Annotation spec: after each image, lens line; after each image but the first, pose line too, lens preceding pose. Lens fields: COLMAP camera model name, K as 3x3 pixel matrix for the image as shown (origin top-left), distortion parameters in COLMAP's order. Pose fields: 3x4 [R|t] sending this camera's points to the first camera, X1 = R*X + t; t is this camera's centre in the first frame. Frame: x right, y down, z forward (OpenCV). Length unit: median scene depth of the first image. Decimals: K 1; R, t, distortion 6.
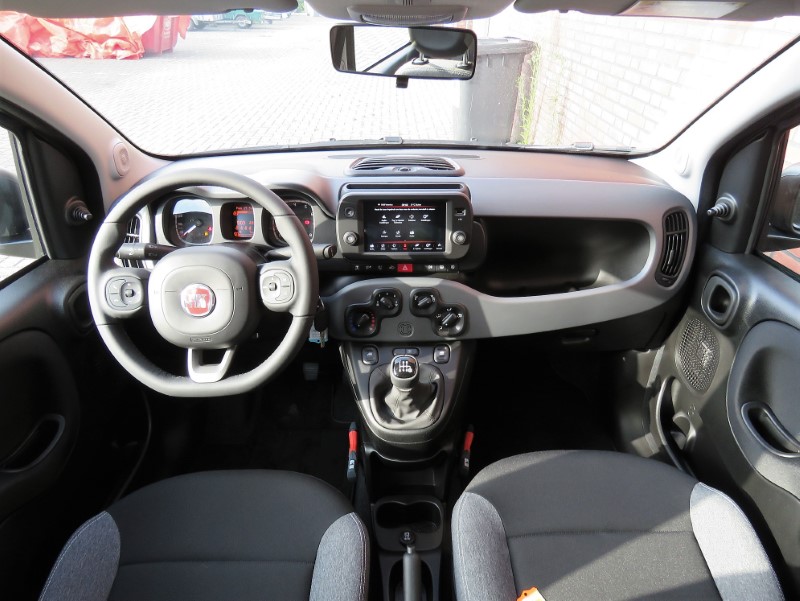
lens RADIAL K [[774.8, 0, 400.0], [0, 774.8, 300.5], [0, 0, 1]] dist [-0.002022, -0.011420]
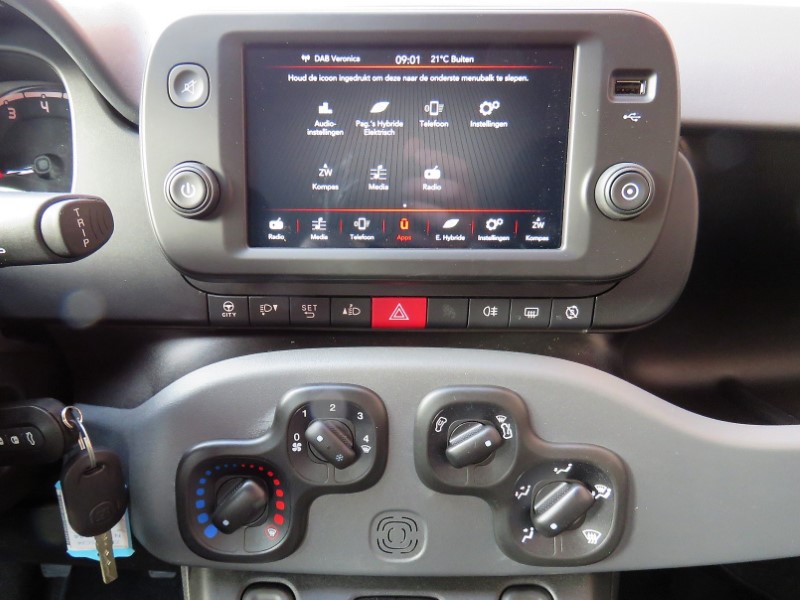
lens RADIAL K [[774.8, 0, 400.0], [0, 774.8, 300.0], [0, 0, 1]] dist [-0.002022, -0.011420]
pose [[0.998693, 0.017862, 0.047879, -0.006817], [-0.014055, 0.996798, -0.078716, -0.024926], [-0.049131, 0.077940, 0.995747, 0.733064]]
